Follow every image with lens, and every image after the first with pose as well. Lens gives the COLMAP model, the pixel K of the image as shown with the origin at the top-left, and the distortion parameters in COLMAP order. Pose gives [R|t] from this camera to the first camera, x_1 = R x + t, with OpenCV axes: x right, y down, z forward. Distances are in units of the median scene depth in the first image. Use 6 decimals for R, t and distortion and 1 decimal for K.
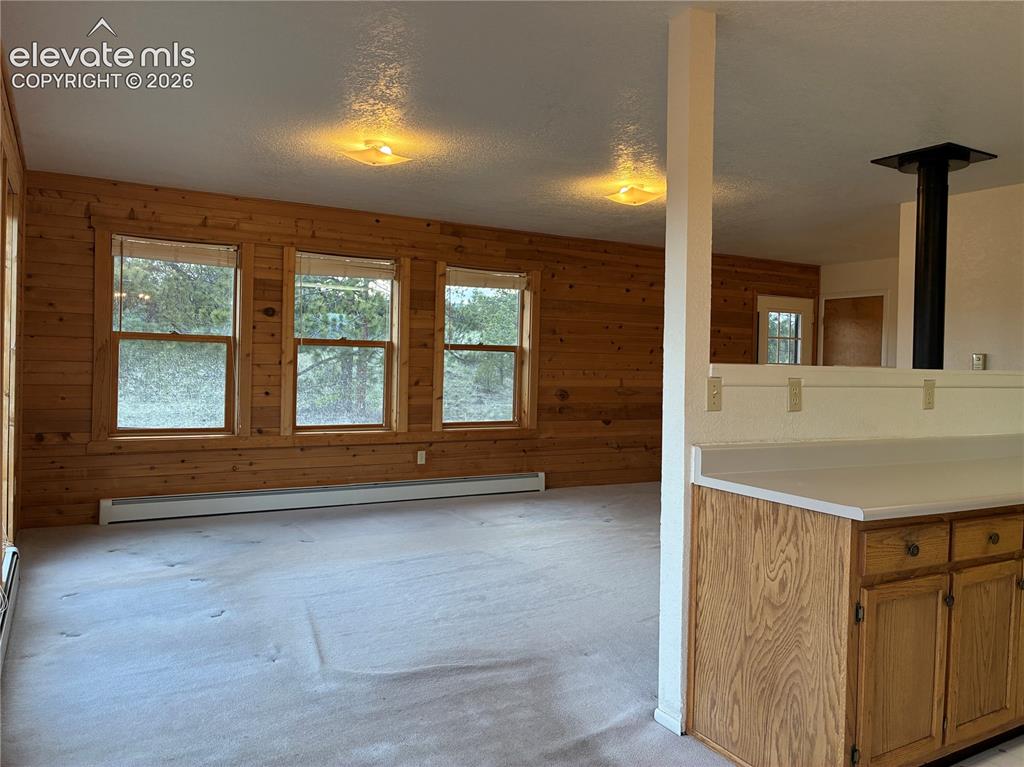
lens RADIAL K [[788.6, 0, 513.9], [0, 788.6, 383.2], [0, 0, 1]] dist [0.033305, -0.041352]
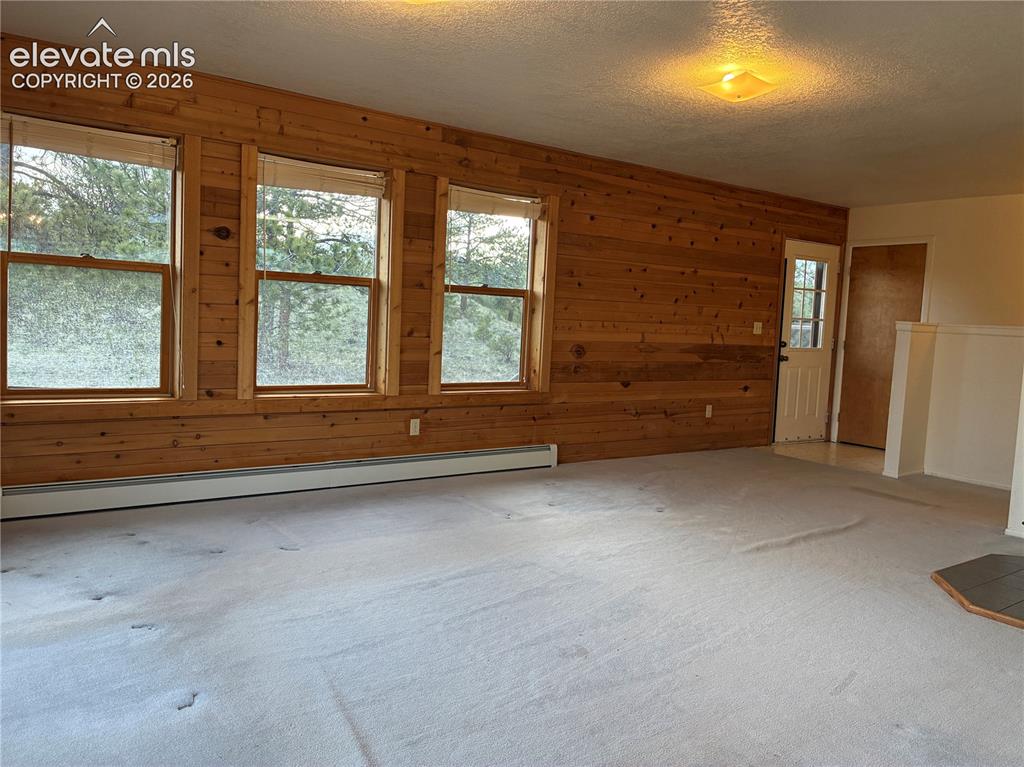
lens RADIAL K [[788.6, 0, 512.7], [0, 788.6, 383.4], [0, 0, 1]] dist [0.033305, -0.041352]
pose [[0.994072, 0.013143, 0.107930, -0.113968], [-0.019732, 0.997991, 0.060208, 0.000519], [-0.106922, -0.061980, 0.992334, 0.221625]]
